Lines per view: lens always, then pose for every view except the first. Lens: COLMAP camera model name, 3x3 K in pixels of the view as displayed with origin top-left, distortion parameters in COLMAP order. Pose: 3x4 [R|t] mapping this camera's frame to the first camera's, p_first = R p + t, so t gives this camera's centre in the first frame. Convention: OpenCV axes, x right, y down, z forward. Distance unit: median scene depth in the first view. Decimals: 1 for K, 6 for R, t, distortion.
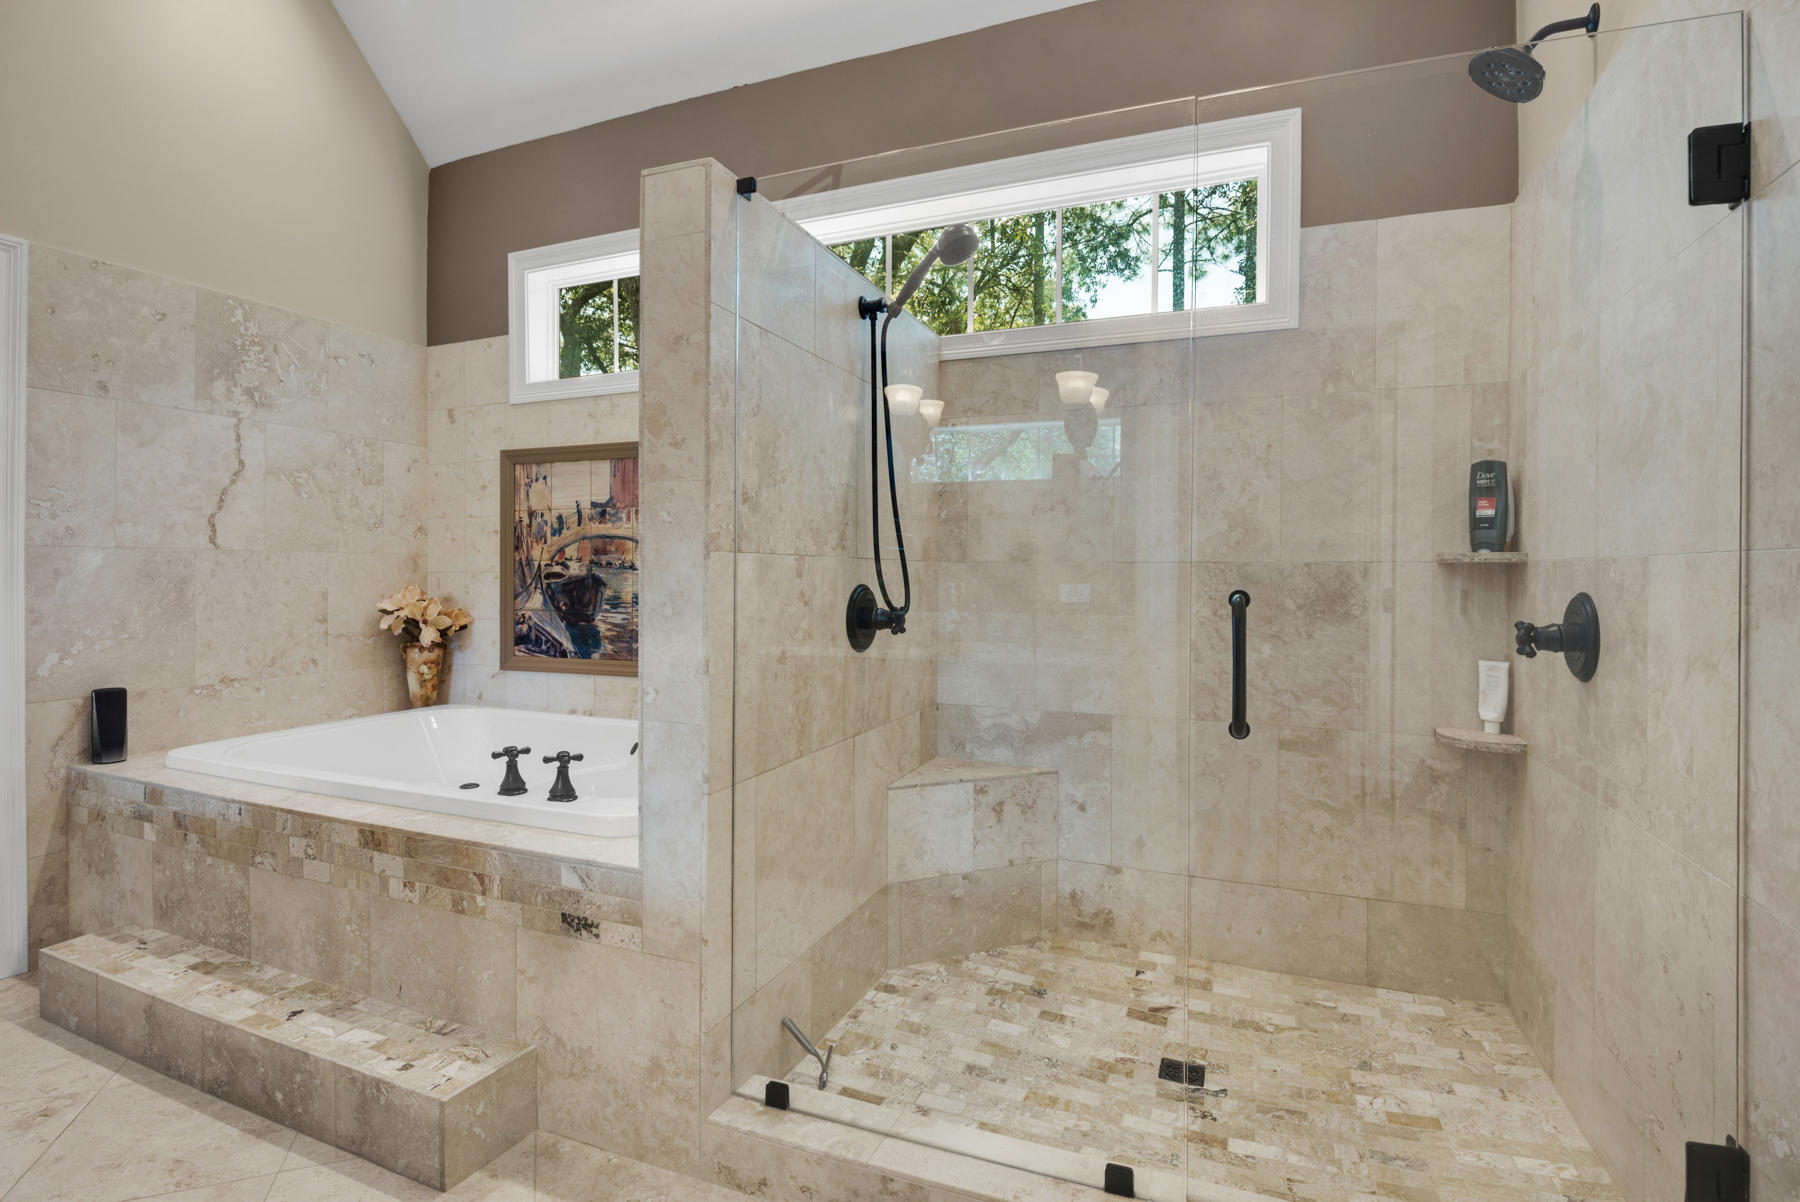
lens RADIAL K [[836.3, 0, 921.3], [0, 836.3, 564.4], [0, 0, 1]] dist [-0.027776, -0.009720]
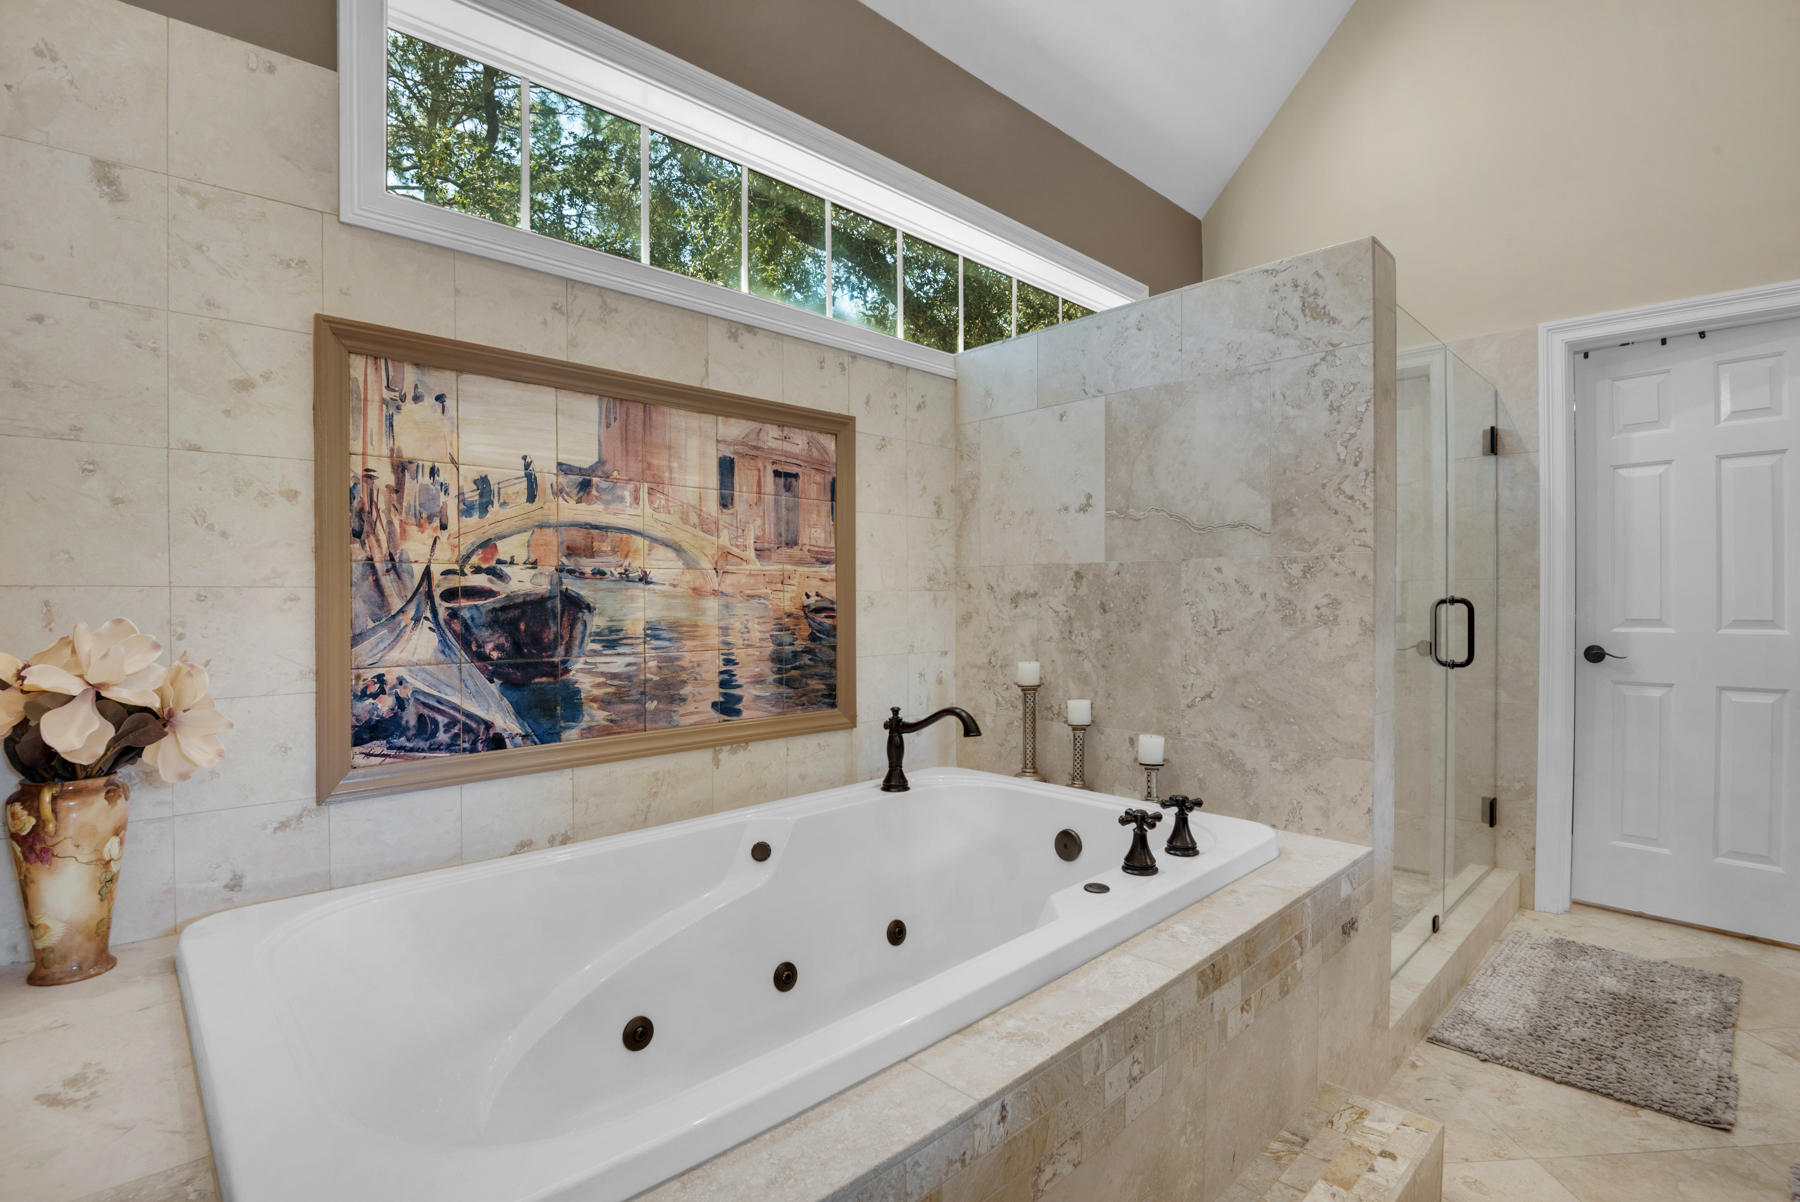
lens RADIAL K [[836.3, 0, 903.1], [0, 836.3, 611.4], [0, 0, 1]] dist [-0.027776, -0.009720]
pose [[0.428809, -0.015960, 0.903254, -0.801970], [-0.006799, 0.999759, 0.020893, 0.012064], [-0.903370, -0.015101, 0.428597, 0.543836]]
